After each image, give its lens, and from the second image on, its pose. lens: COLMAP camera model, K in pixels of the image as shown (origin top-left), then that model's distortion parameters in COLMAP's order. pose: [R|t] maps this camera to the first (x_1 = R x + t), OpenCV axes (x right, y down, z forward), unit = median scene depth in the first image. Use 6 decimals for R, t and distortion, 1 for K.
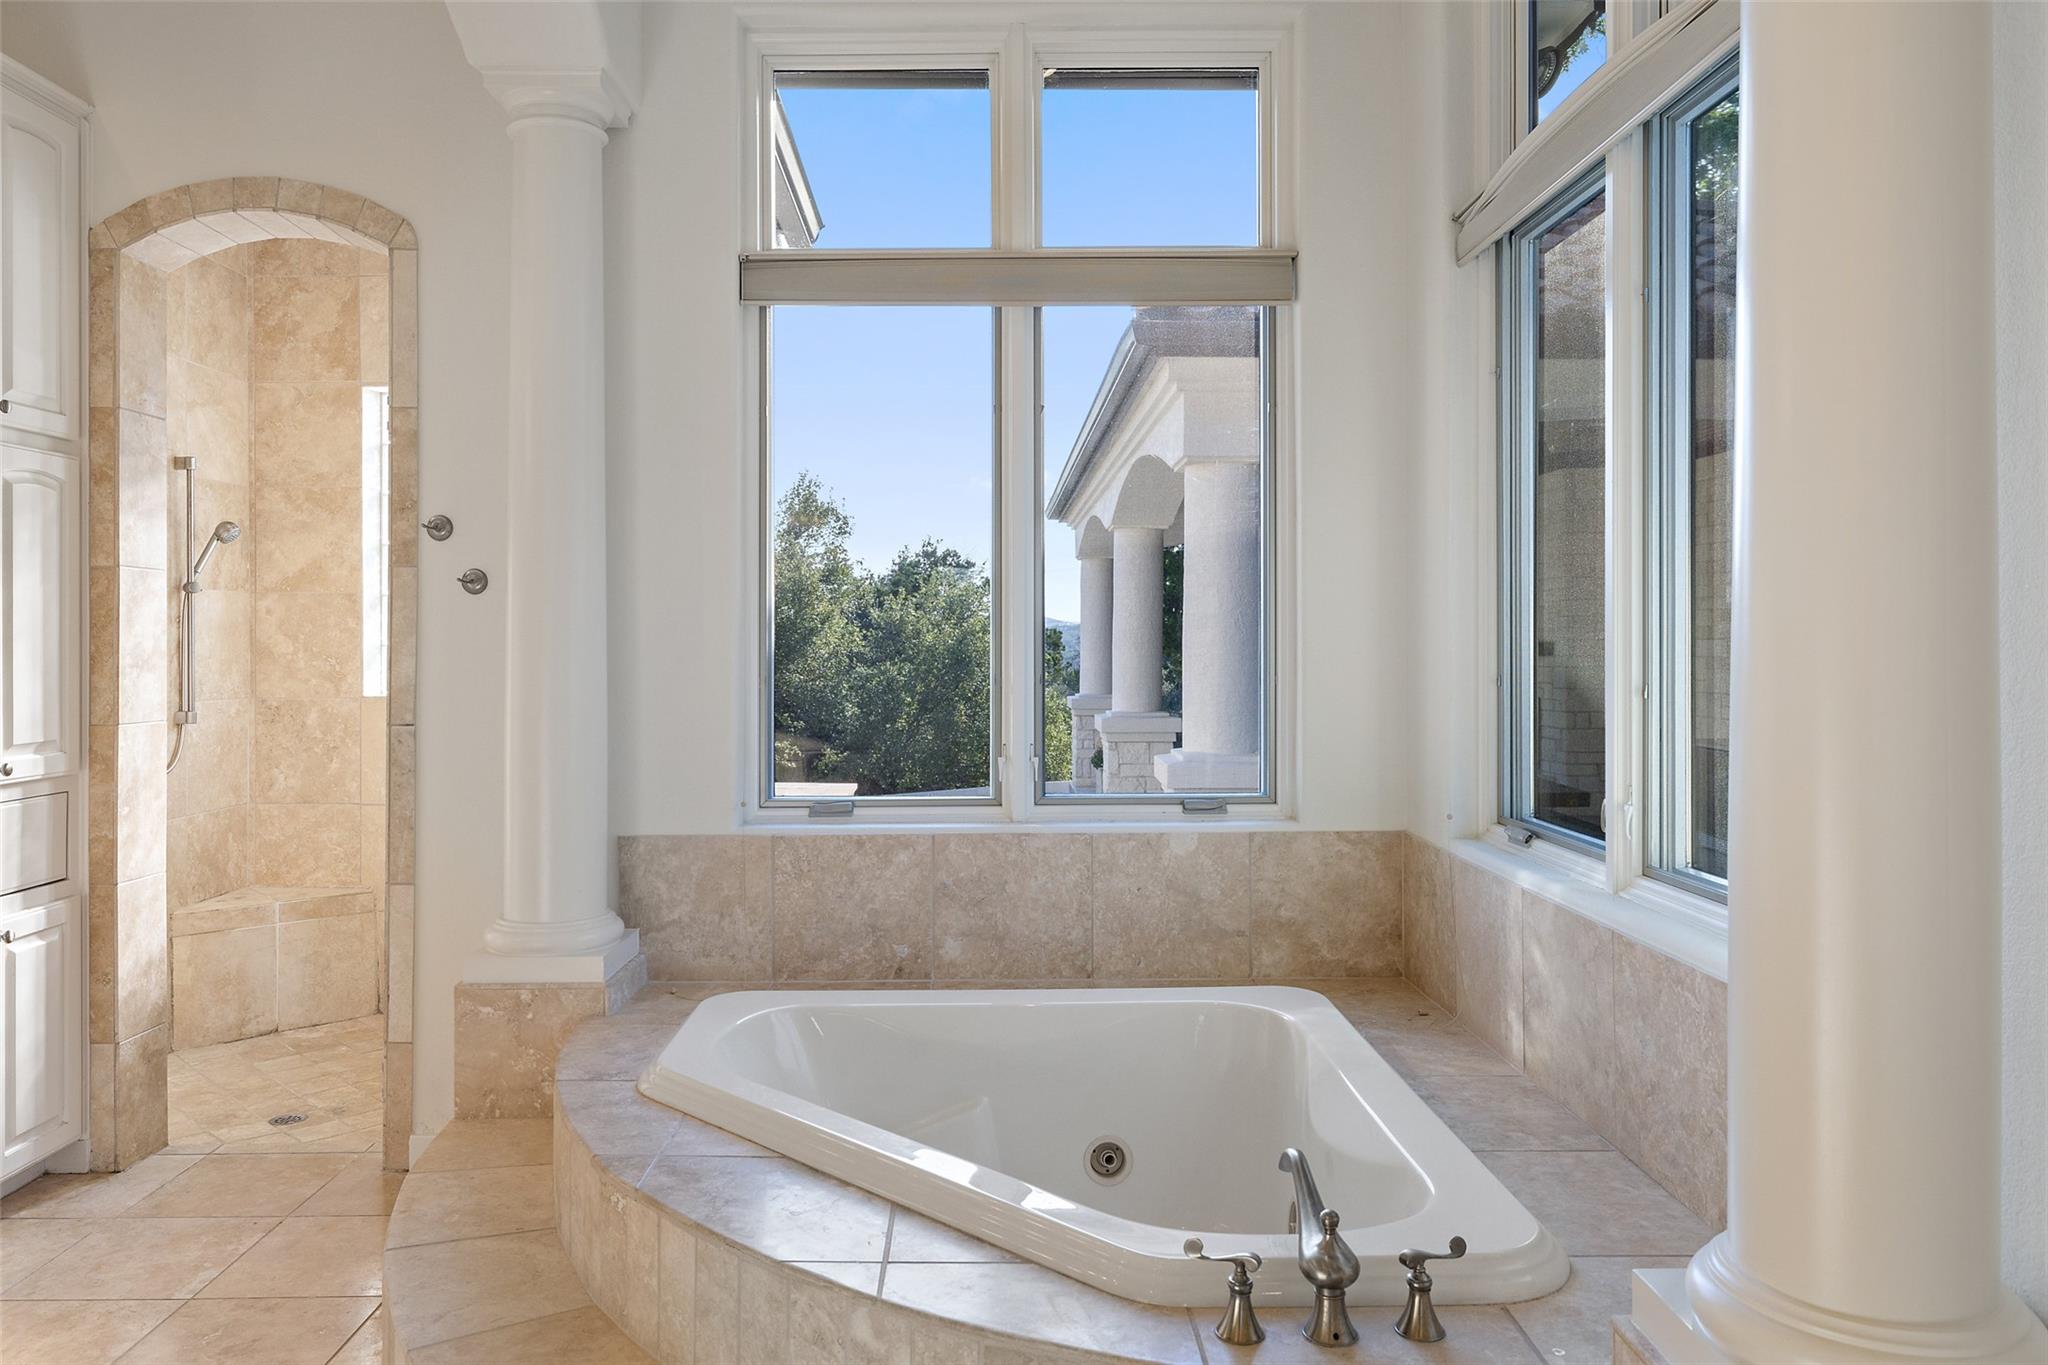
lens RADIAL K [[1375.6, 0, 1021.7], [0, 1375.6, 662.6], [0, 0, 1]] dist [-0.001147, -0.000591]
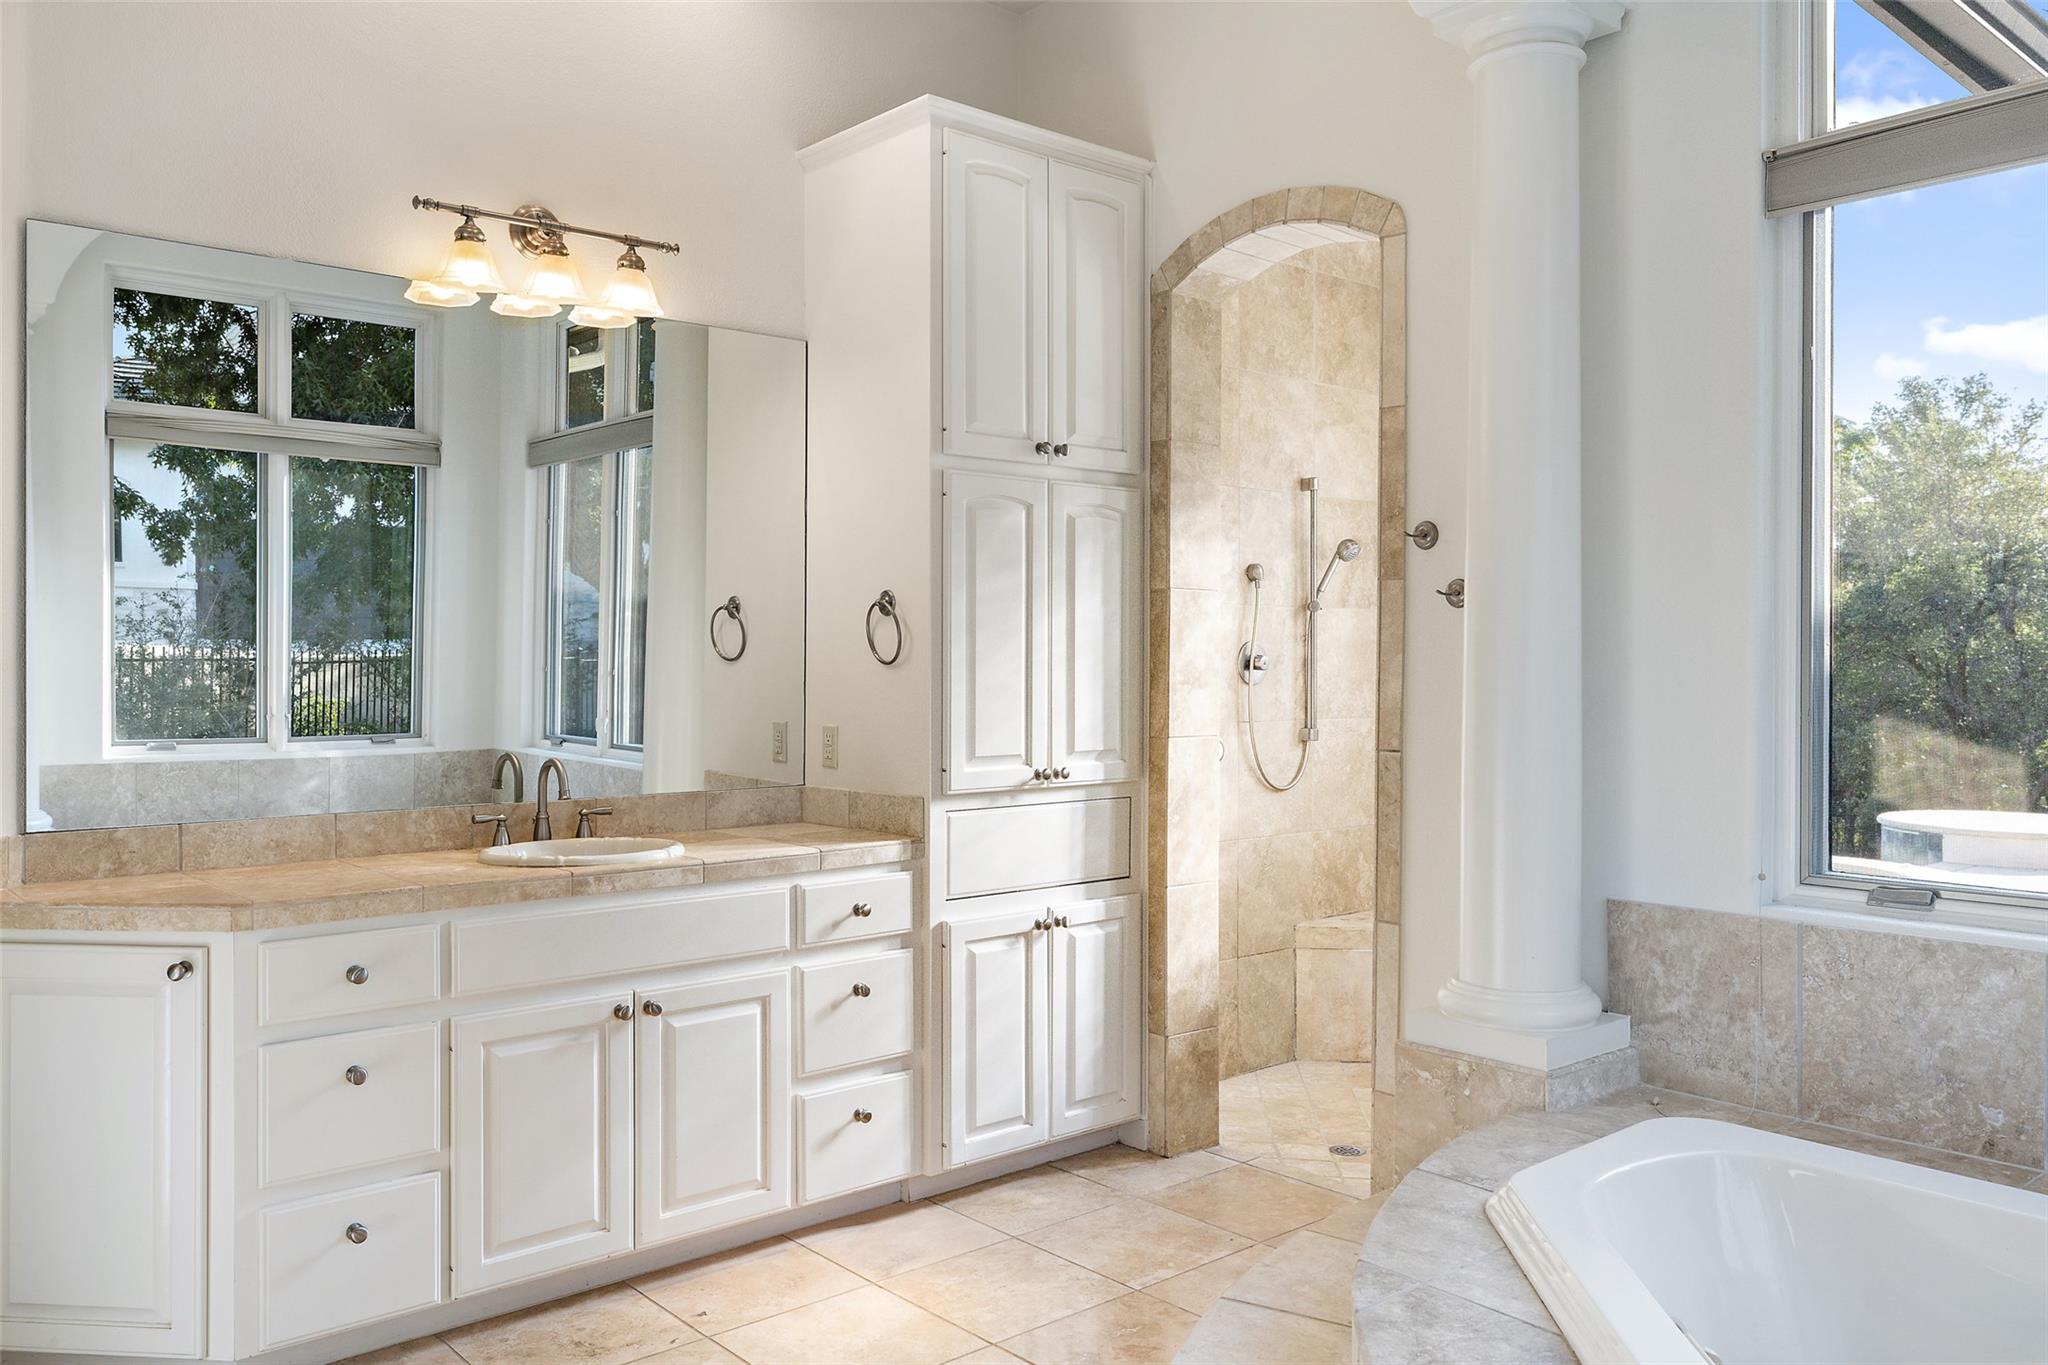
lens RADIAL K [[1553.0, 0, 1023.0], [0, 1553.0, 682.4], [0, 0, 1]] dist [-0.000952, -0.002757]
pose [[0.646817, 0.014362, -0.762510, 0.185674], [-0.015116, 0.999868, 0.006011, -0.003116], [0.762495, 0.007638, 0.646949, 0.135698]]
